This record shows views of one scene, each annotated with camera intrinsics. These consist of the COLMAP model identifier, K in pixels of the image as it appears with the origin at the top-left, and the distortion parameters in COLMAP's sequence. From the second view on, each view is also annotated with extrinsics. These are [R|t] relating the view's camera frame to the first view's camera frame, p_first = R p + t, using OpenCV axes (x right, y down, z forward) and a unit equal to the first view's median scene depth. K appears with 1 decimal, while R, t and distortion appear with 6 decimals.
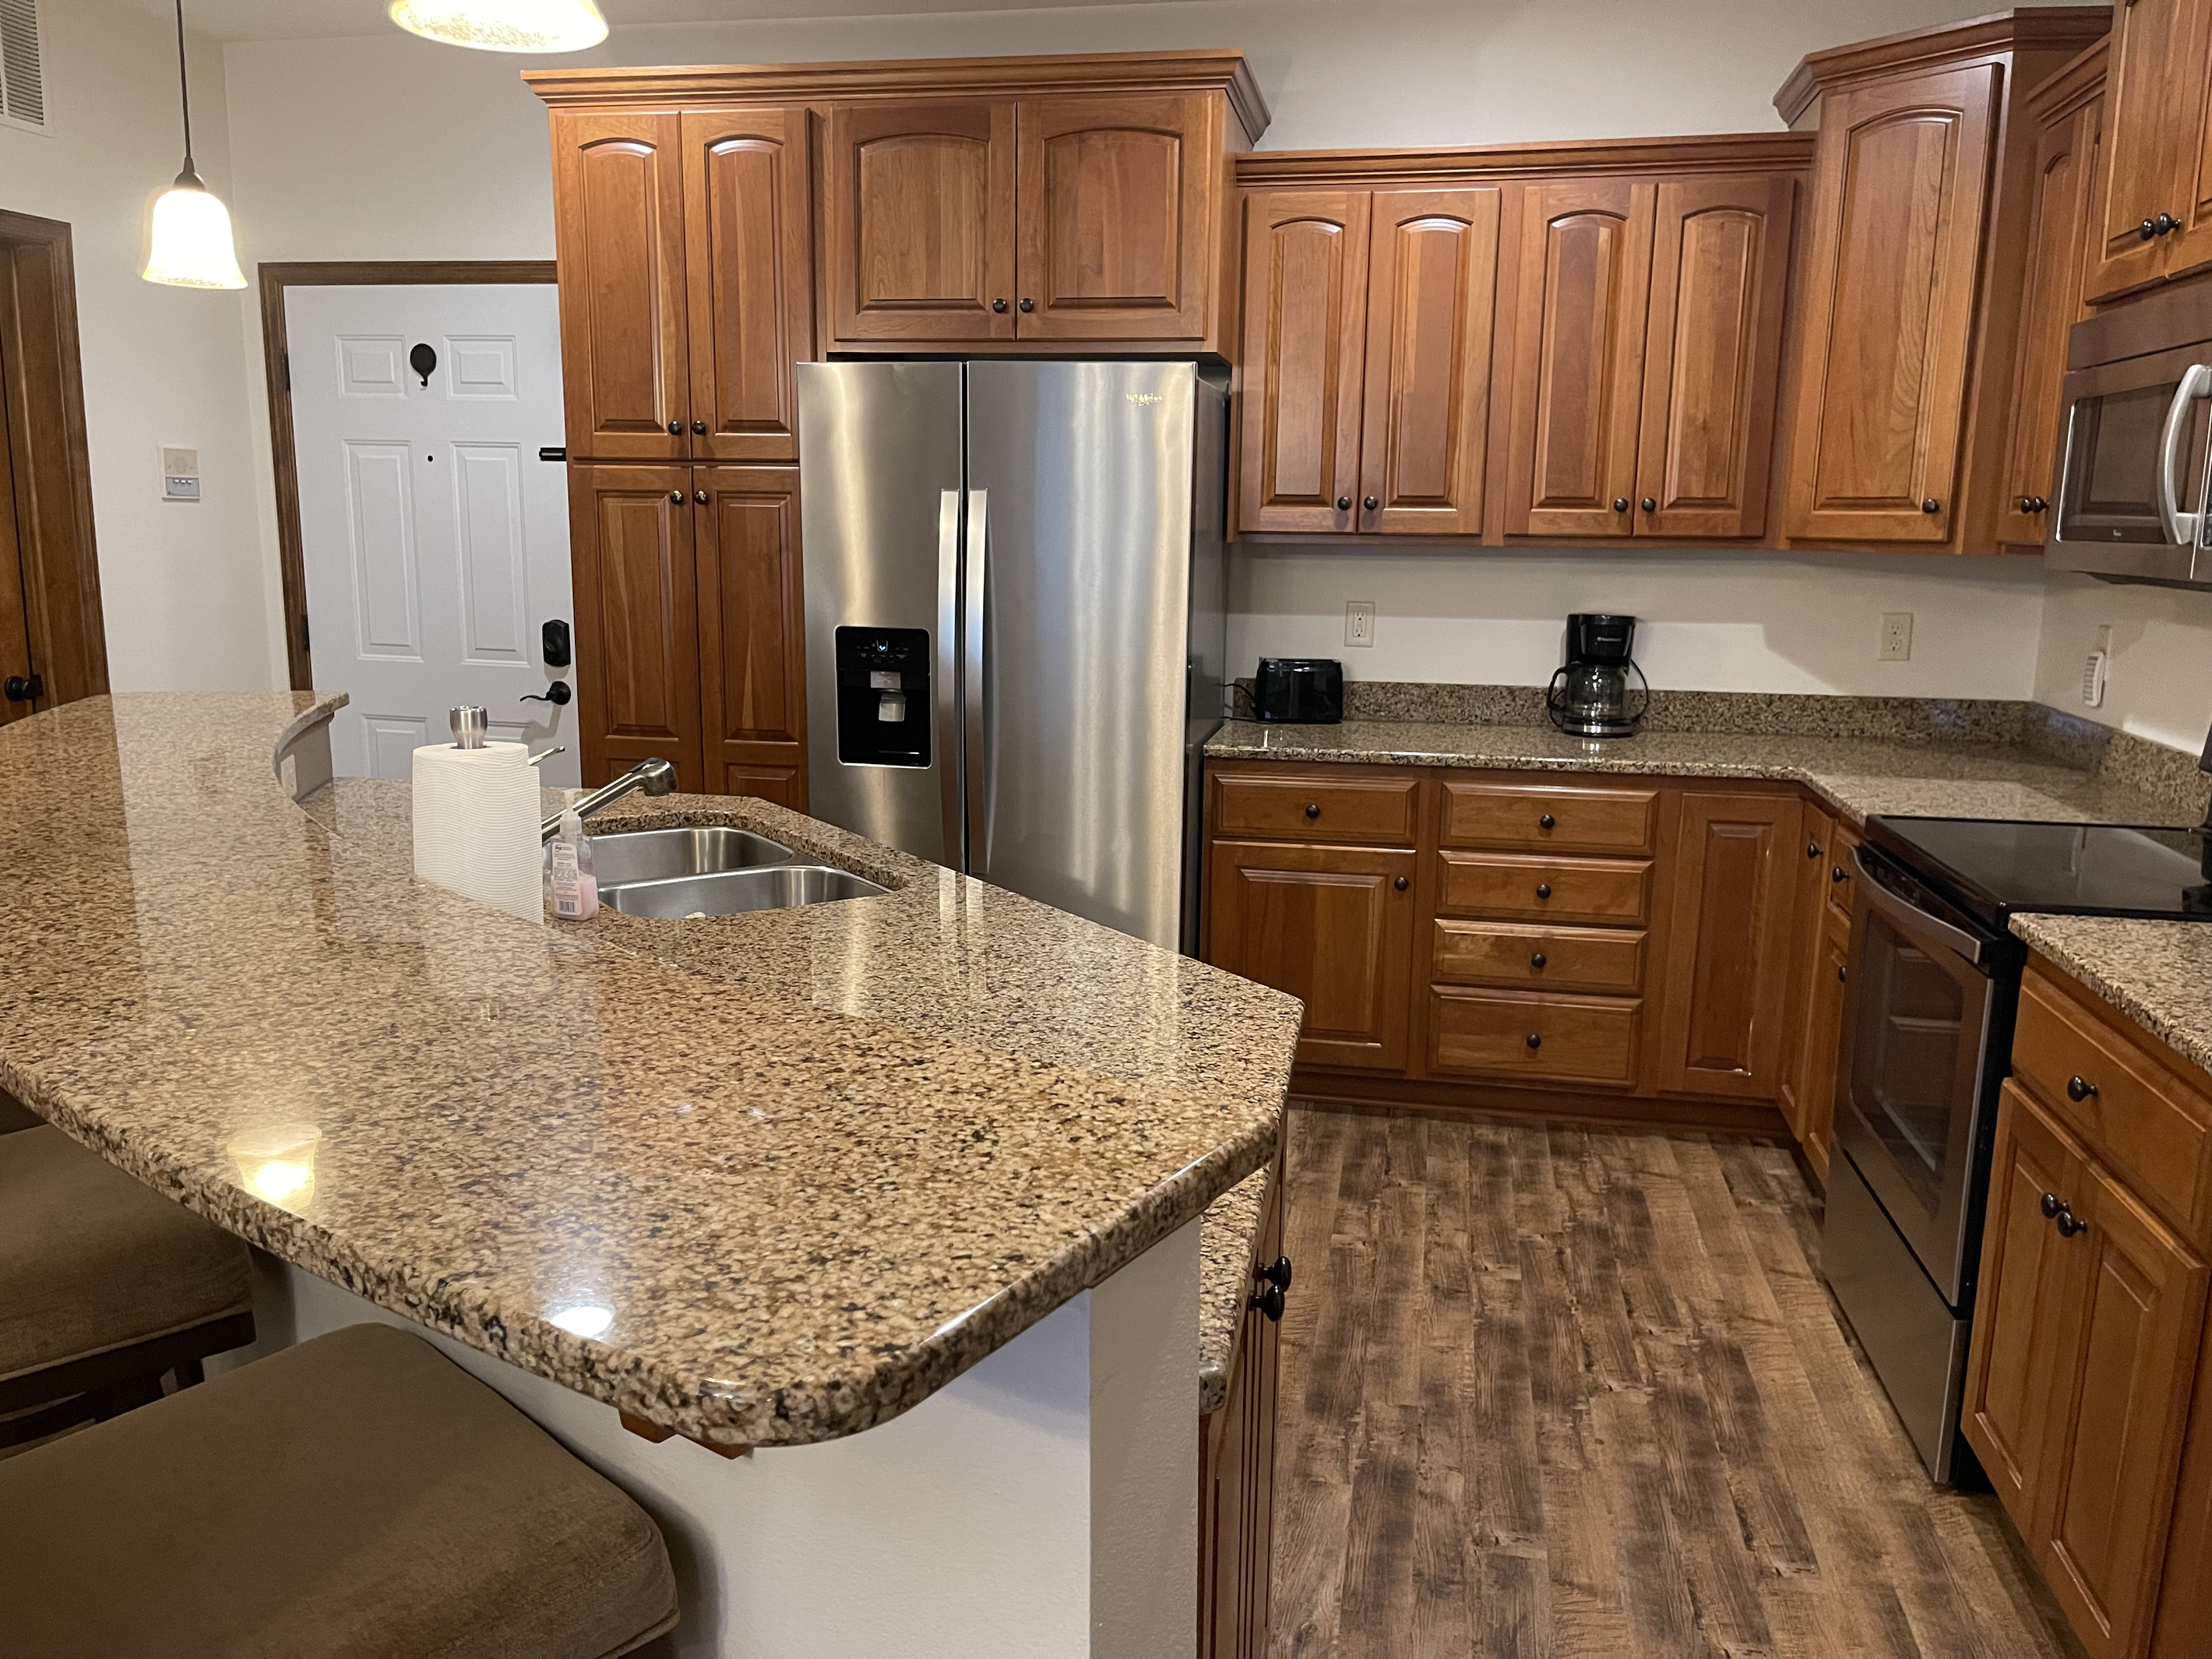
lens RADIAL K [[1680.0, 0, 1120.3], [0, 1680.0, 842.9], [0, 0, 1]] dist [0.032203, -0.018120]
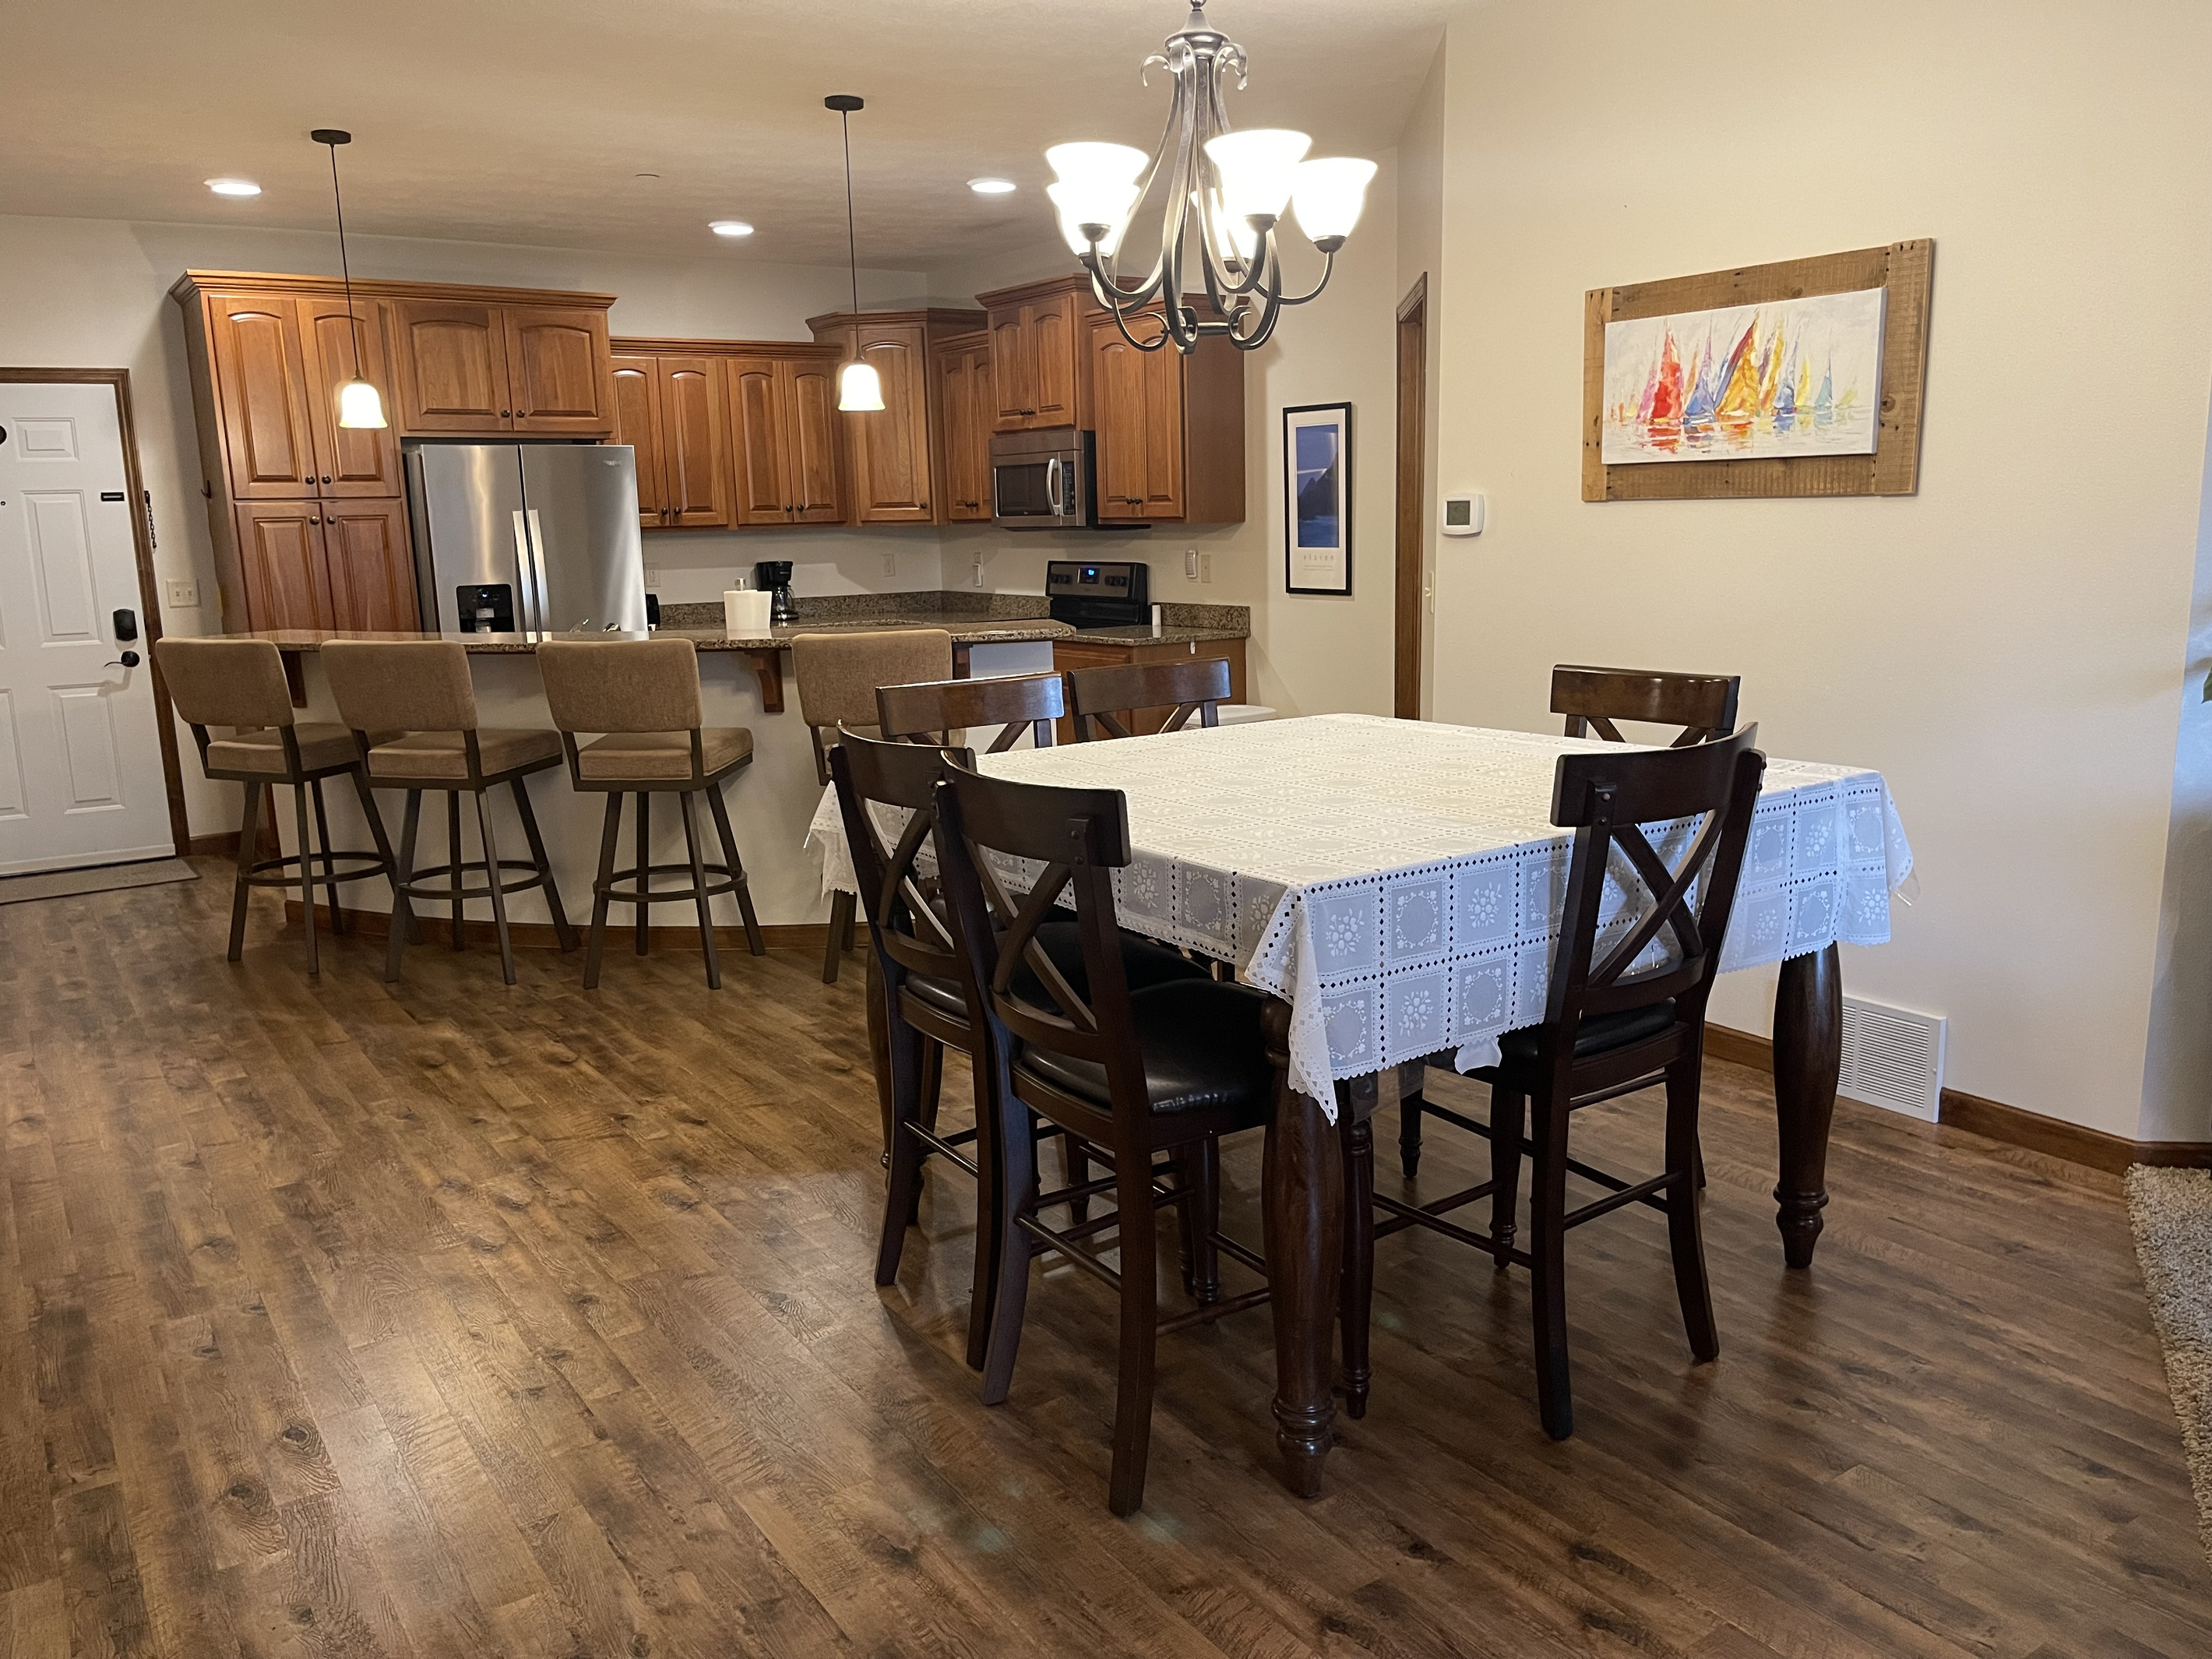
lens RADIAL K [[1680.0, 0, 1109.2], [0, 1680.0, 831.6], [0, 0, 1]] dist [0.032203, -0.018120]
pose [[0.697291, -0.165753, 0.697360, -0.986609], [0.173404, 0.983005, 0.060261, 0.145782], [-0.695497, 0.078905, 0.714184, -0.784031]]
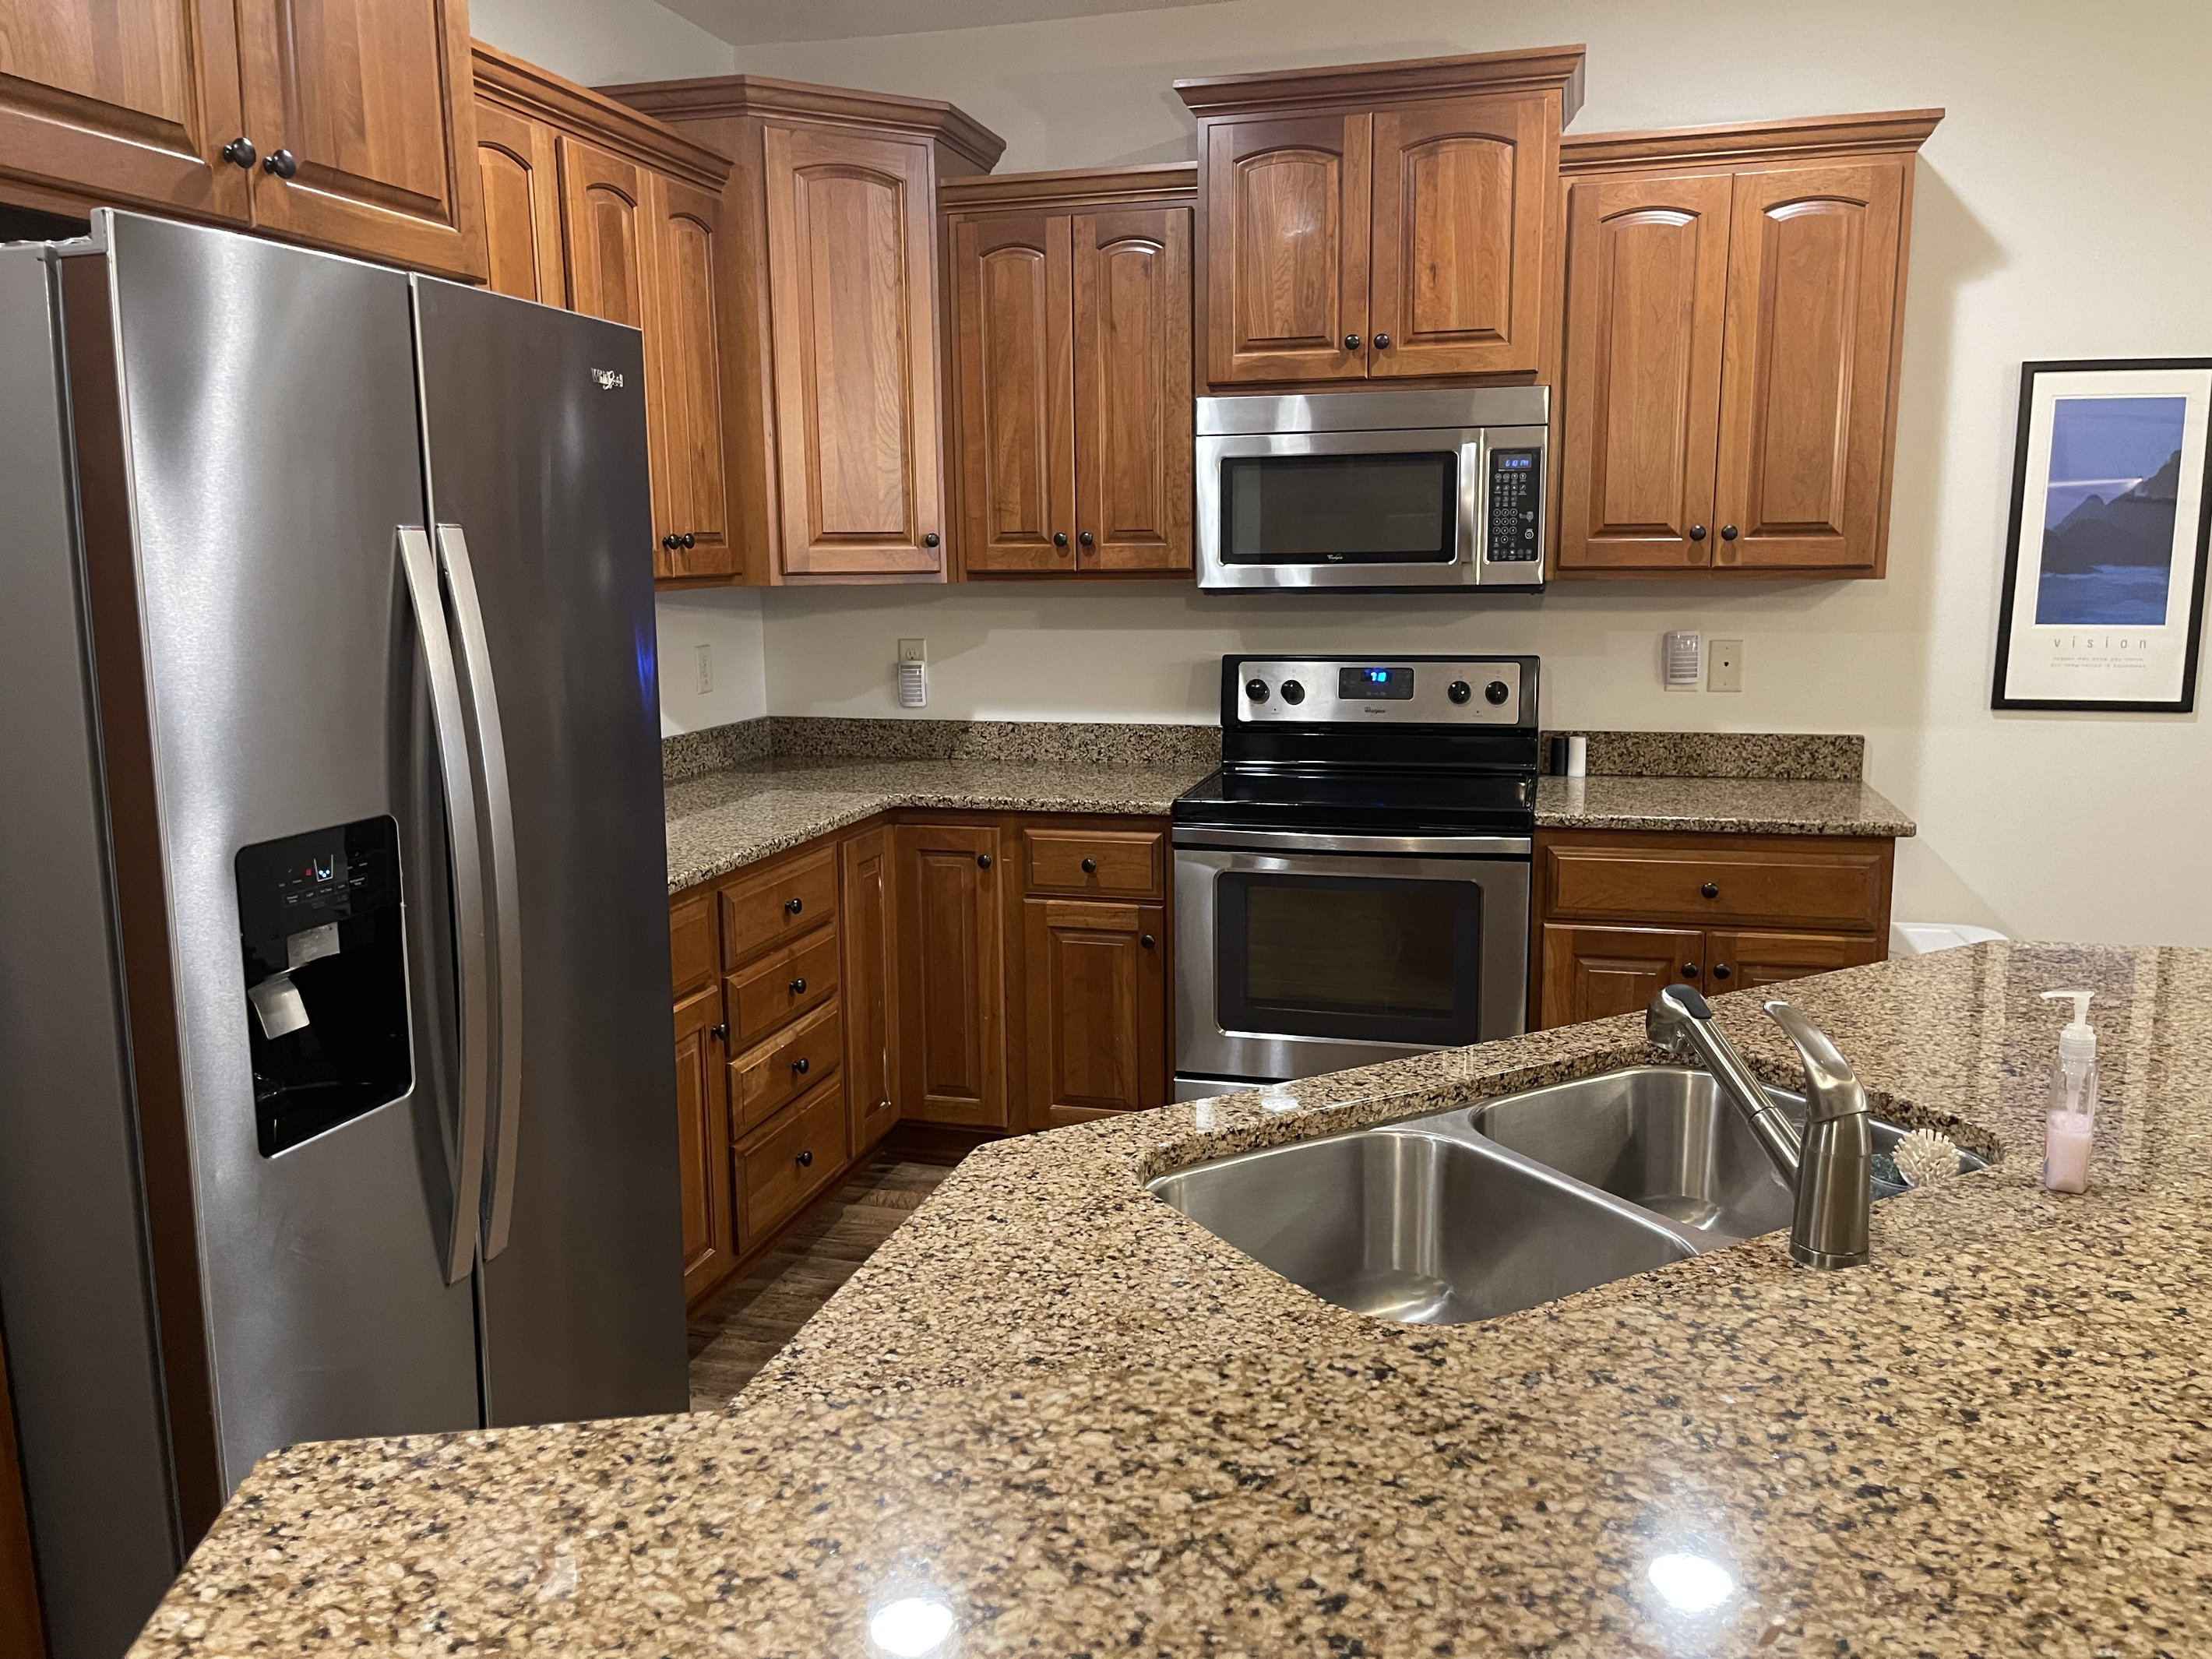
lens RADIAL K [[1680.0, 0, 1102.7], [0, 1680.0, 818.5], [0, 0, 1]] dist [0.032203, -0.018120]
pose [[0.069422, -0.175631, 0.982005, -0.560821], [0.205899, 0.965707, 0.158161, -0.155733], [-0.976108, 0.191214, 0.103204, 0.728920]]
